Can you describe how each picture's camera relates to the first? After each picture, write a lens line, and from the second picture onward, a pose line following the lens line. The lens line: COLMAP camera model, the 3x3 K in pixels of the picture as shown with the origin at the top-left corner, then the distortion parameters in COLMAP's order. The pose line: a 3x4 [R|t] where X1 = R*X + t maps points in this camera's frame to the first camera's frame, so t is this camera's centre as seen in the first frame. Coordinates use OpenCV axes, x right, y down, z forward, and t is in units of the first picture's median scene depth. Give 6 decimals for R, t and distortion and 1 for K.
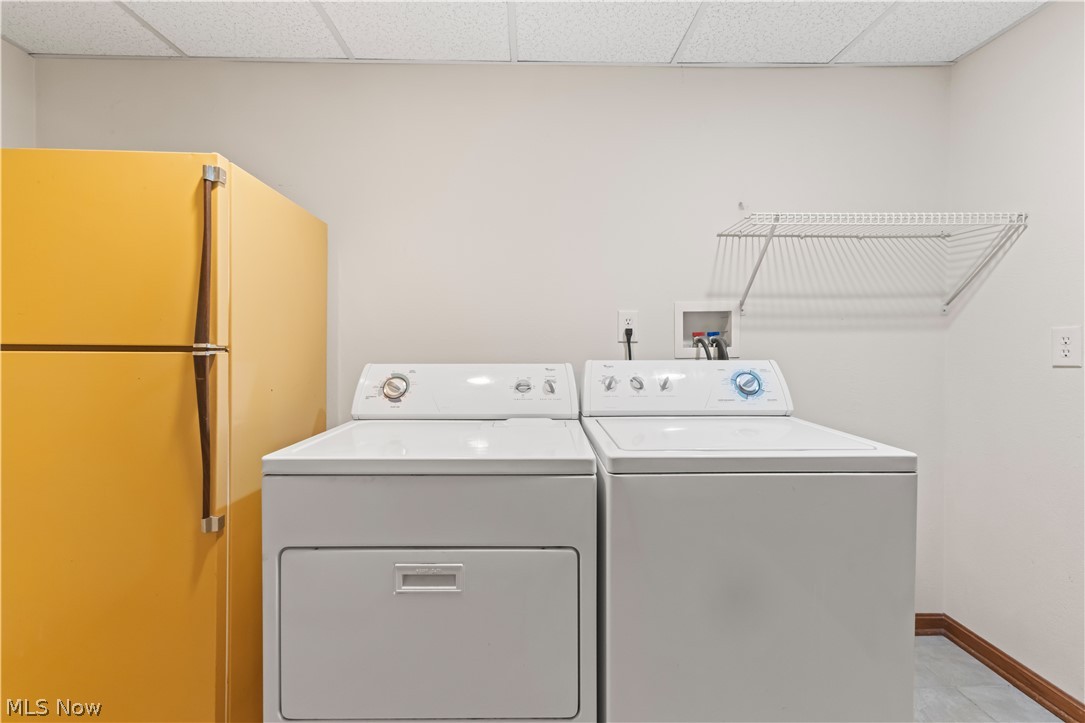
lens RADIAL K [[466.6, 0, 539.3], [0, 466.6, 351.1], [0, 0, 1]] dist [0.008595, 0.000109]
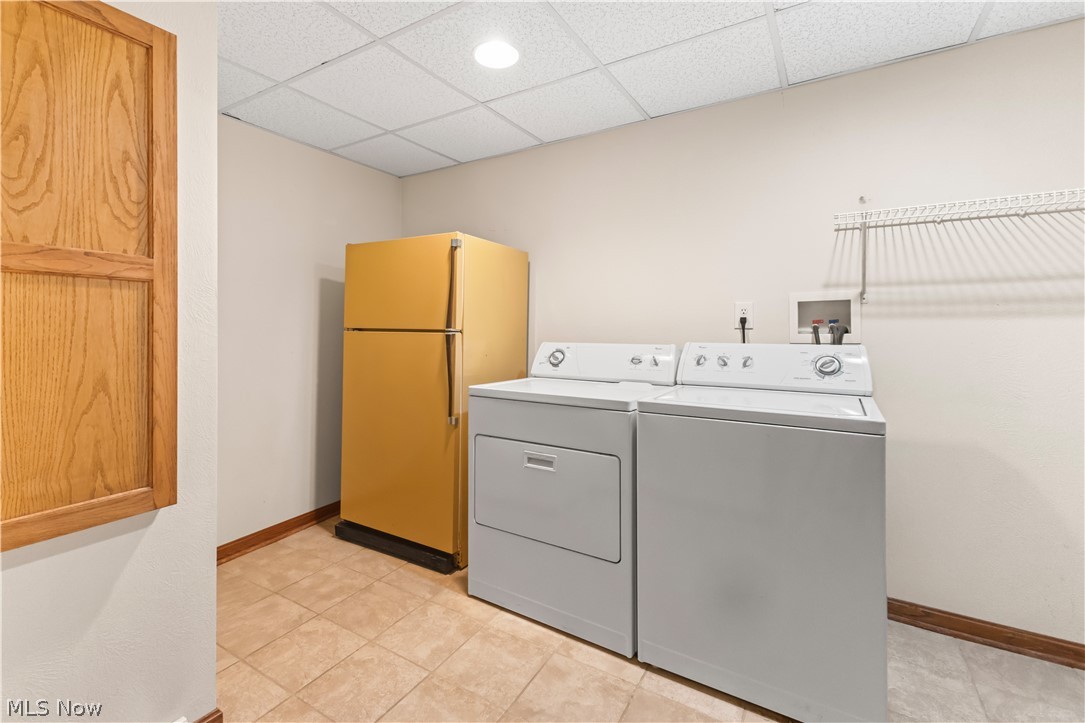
lens RADIAL K [[472.7, 0, 544.3], [0, 472.7, 331.8], [0, 0, 1]] dist [0.002344, 0.000199]
pose [[0.850276, 0.005138, -0.526312, 0.474337], [-0.013024, 0.999852, -0.011279, 0.010274], [0.526176, 0.016445, 0.850217, -0.344990]]
